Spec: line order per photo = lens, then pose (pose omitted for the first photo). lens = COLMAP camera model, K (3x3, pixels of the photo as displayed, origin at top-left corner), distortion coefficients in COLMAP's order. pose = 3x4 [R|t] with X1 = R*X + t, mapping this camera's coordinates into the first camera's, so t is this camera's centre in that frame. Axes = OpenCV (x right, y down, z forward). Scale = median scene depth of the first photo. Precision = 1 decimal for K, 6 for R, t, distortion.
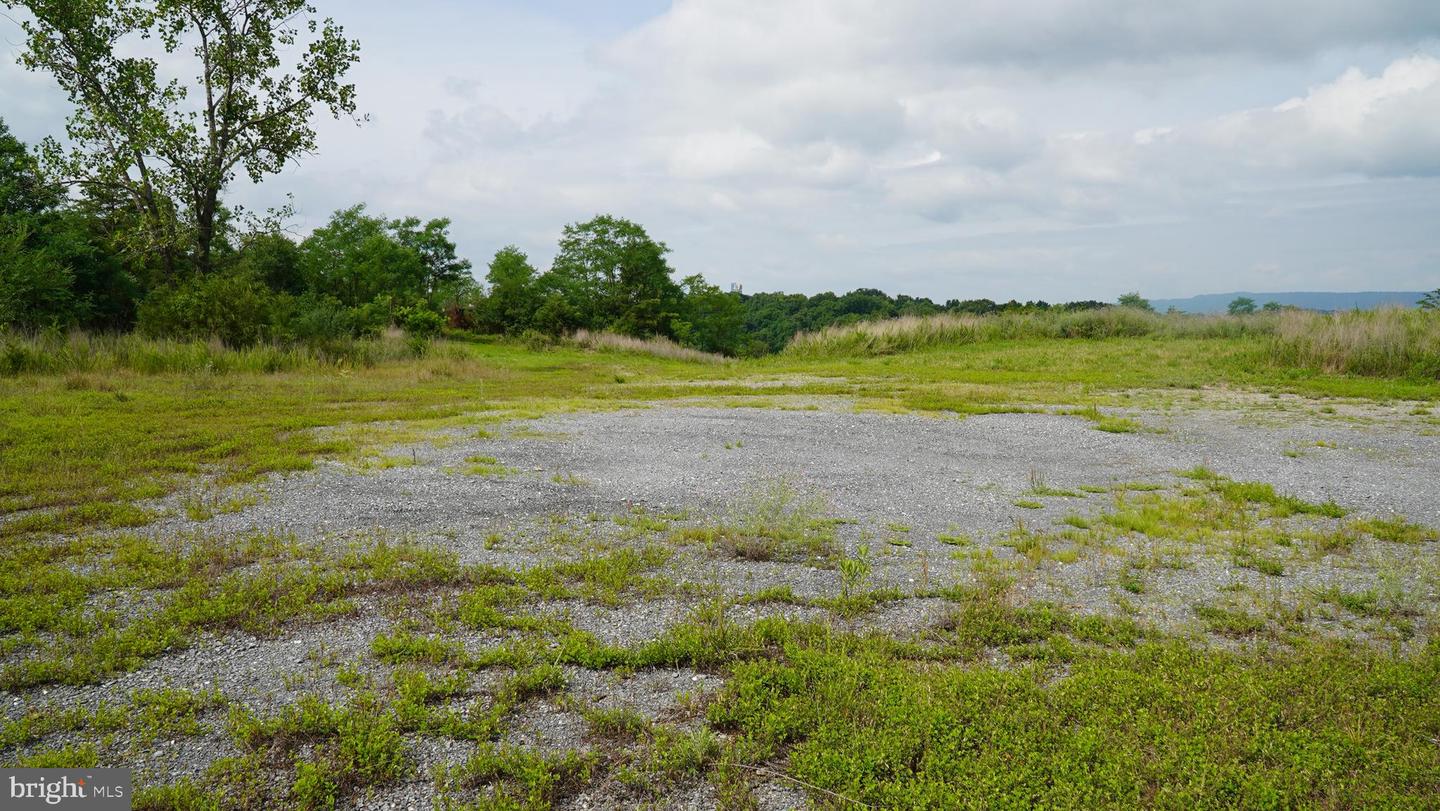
lens RADIAL K [[1147.9, 0, 714.9], [0, 1147.9, 402.5], [0, 0, 1]] dist [0.003989, -0.034999]
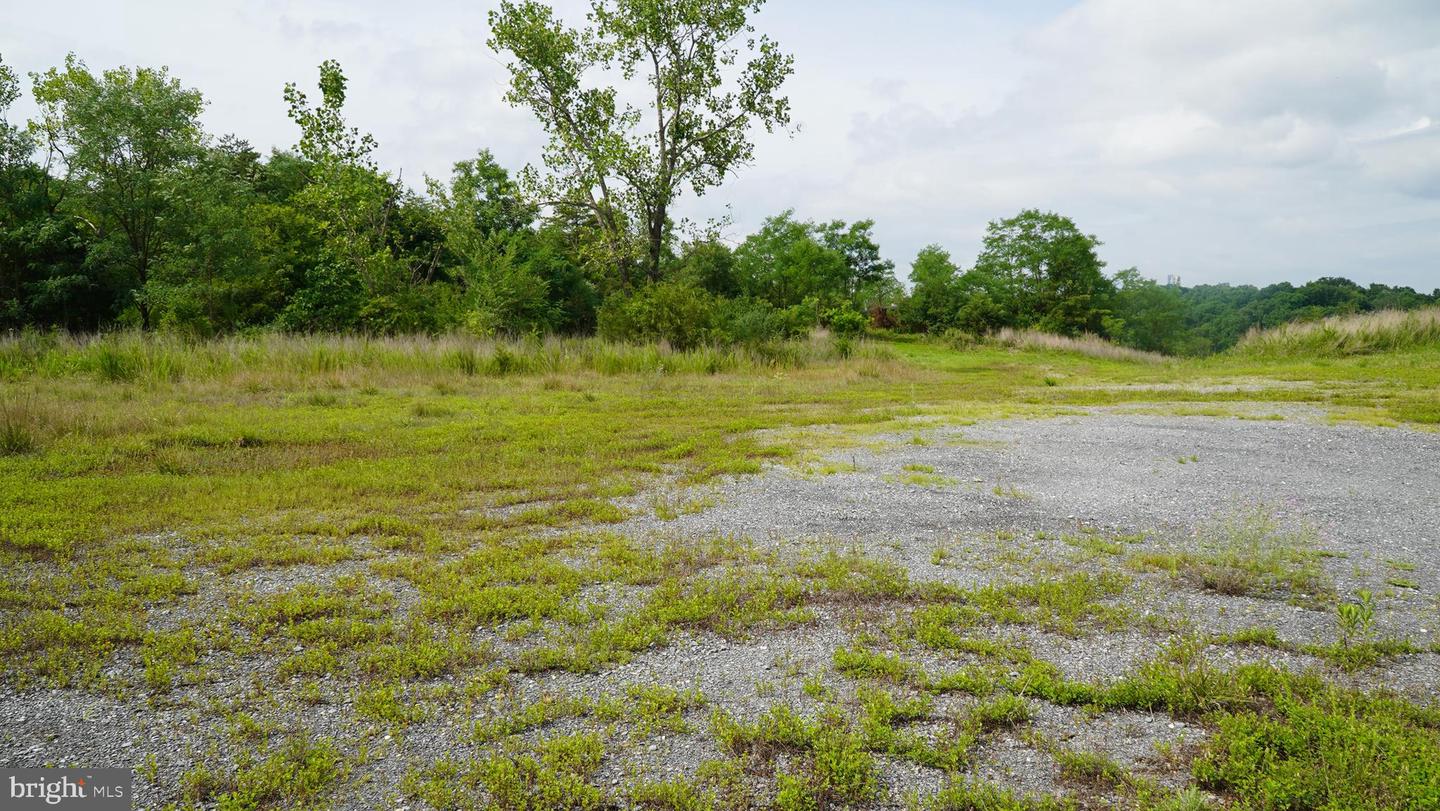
lens RADIAL K [[1147.9, 0, 718.2], [0, 1147.9, 404.3], [0, 0, 1]] dist [0.003989, -0.034999]
pose [[0.936447, 0.012336, -0.350591, -0.005682], [-0.011148, 0.999923, 0.005405, -0.003108], [0.350631, -0.001153, 0.936513, -0.000098]]
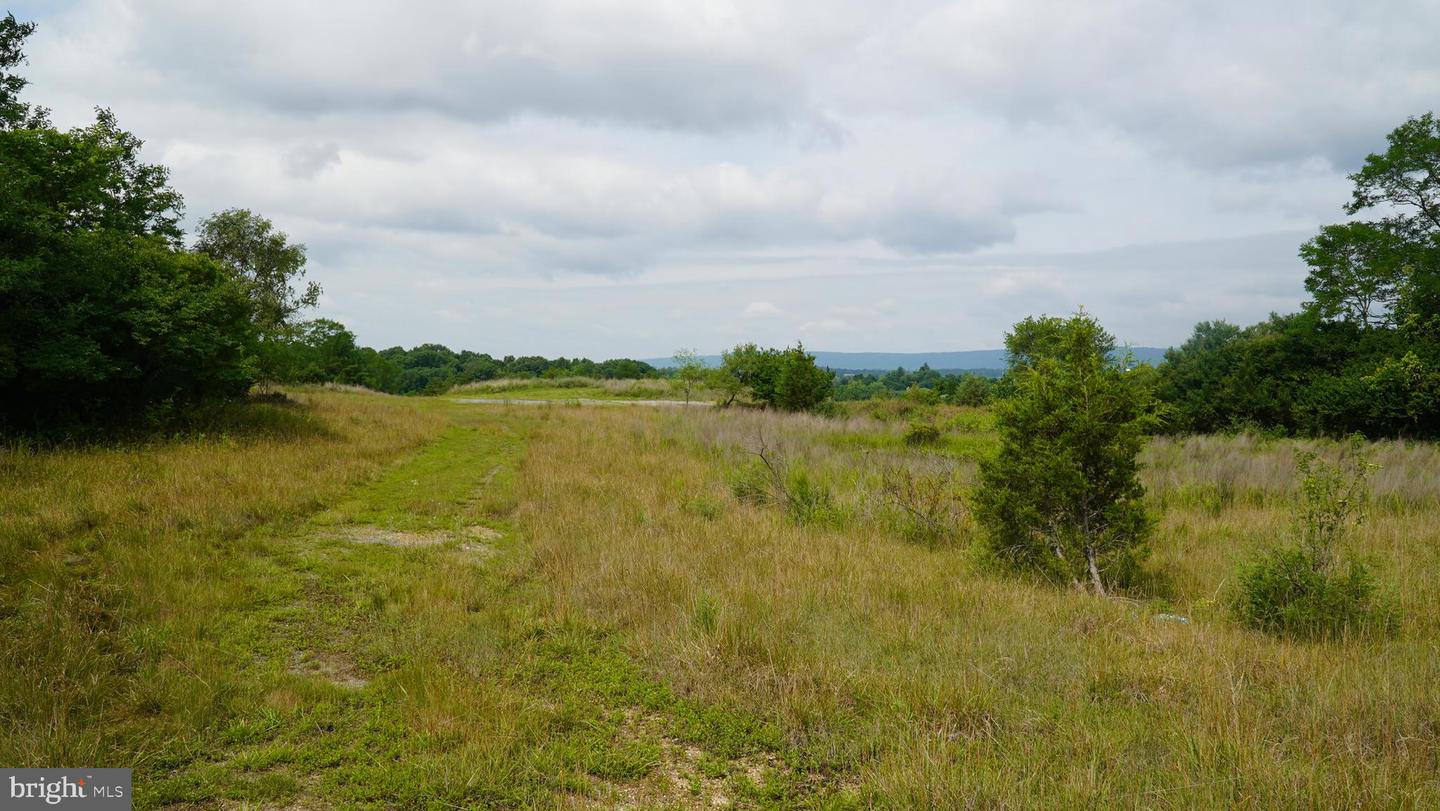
lens RADIAL K [[1147.9, 0, 720.7], [0, 1147.9, 404.9], [0, 0, 1]] dist [0.003989, -0.034999]
pose [[0.926171, 0.004977, 0.377071, -0.595725], [0.011215, 0.999107, -0.040733, 0.163474], [-0.376937, 0.041955, 0.925288, -2.740030]]
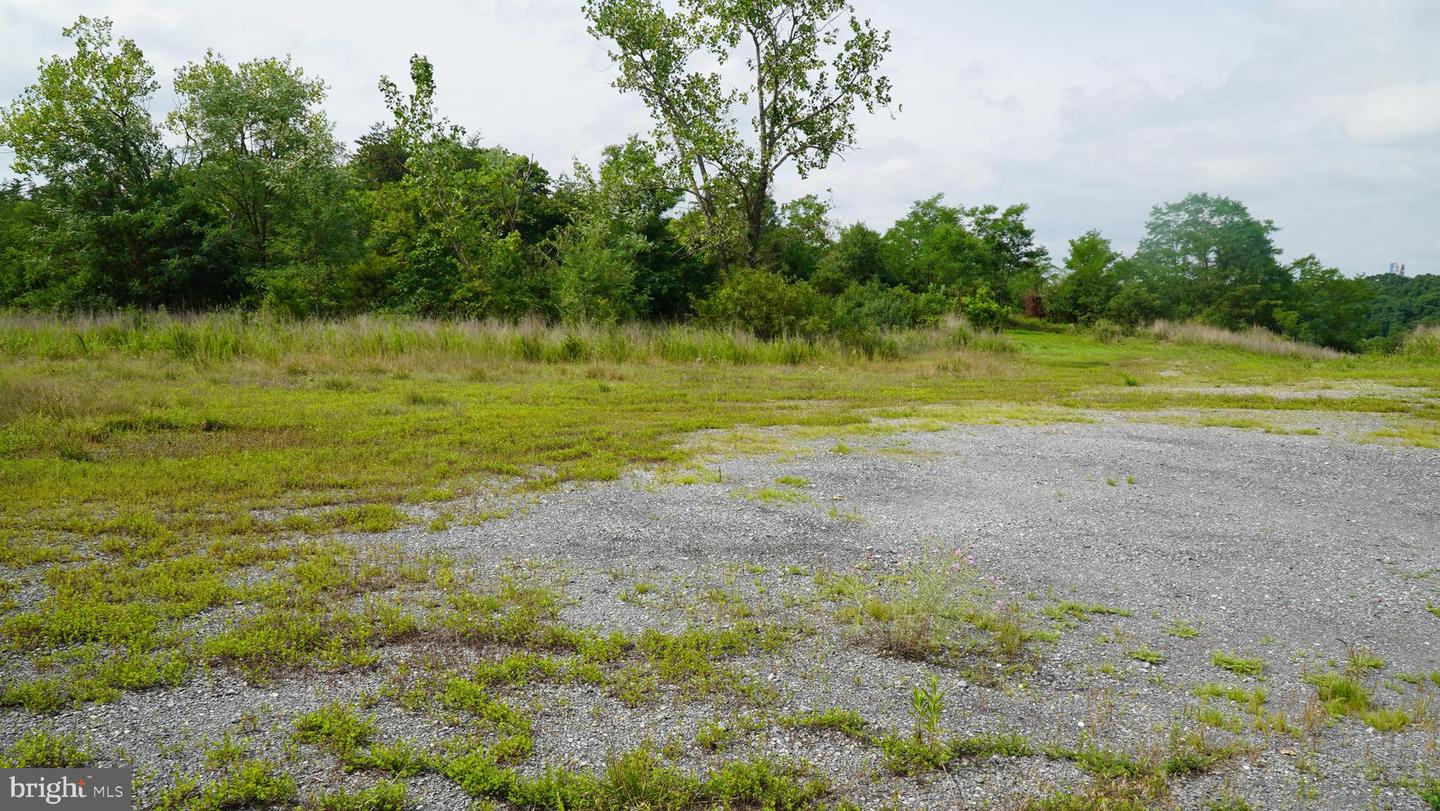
lens RADIAL K [[1147.9, 0, 707.9], [0, 1147.9, 404.9], [0, 0, 1]] dist [0.003989, -0.034999]
pose [[0.869207, 0.041928, -0.492668, 0.062788], [-0.034929, 0.999116, 0.023403, -0.010089], [0.493214, -0.003134, 0.869903, 0.054579]]
